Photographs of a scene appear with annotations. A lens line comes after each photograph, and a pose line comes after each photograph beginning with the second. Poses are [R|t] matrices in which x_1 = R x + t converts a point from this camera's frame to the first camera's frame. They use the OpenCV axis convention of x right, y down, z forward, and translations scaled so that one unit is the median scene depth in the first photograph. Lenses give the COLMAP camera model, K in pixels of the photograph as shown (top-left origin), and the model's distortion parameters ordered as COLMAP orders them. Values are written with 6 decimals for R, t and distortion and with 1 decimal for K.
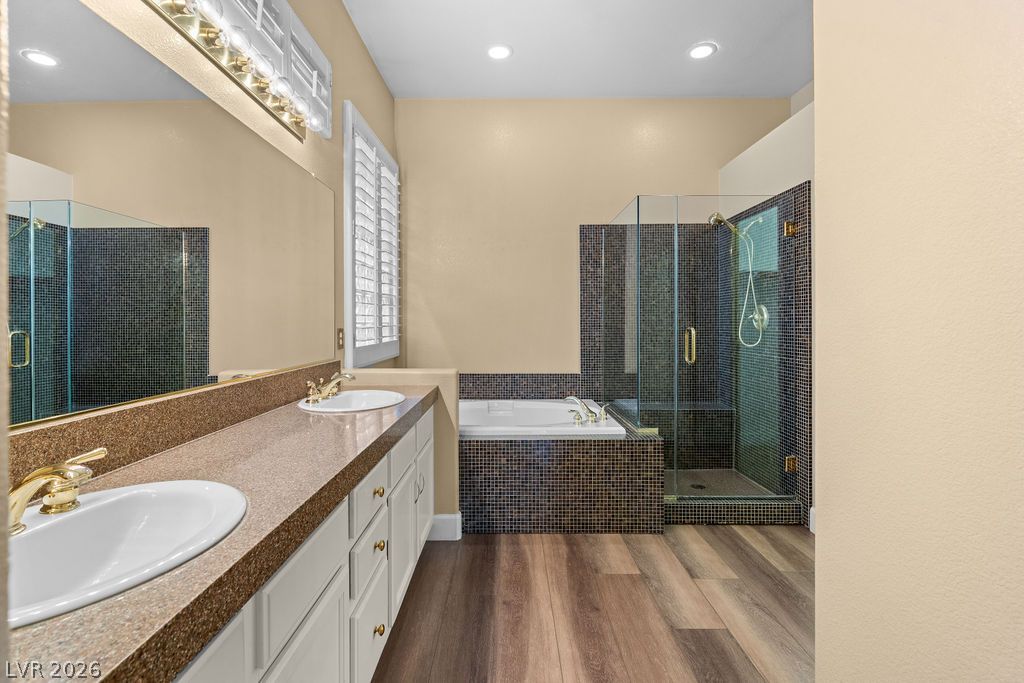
lens RADIAL K [[474.6, 0, 518.7], [0, 474.6, 329.5], [0, 0, 1]] dist [-0.001812, 0.000054]
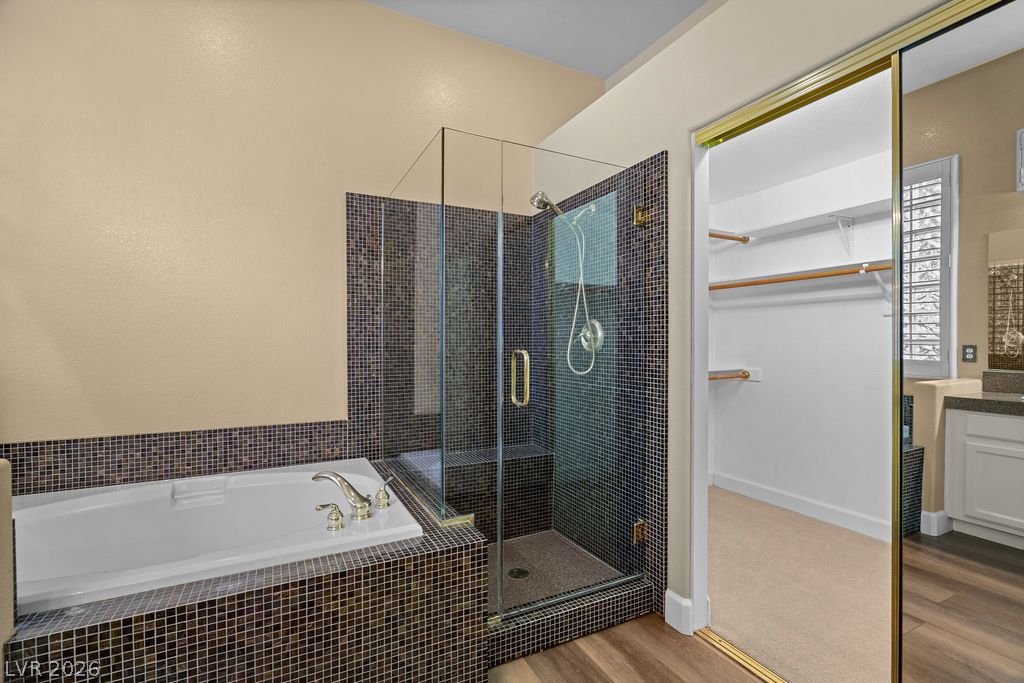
lens RADIAL K [[489.3, 0, 512.0], [0, 489.3, 341.5], [0, 0, 1]] dist [-0.003910, -0.000268]
pose [[0.906946, 0.002419, 0.421239, 0.069318], [0.004750, 0.999861, -0.015968, -0.005025], [-0.421220, 0.016484, 0.906809, 0.390897]]
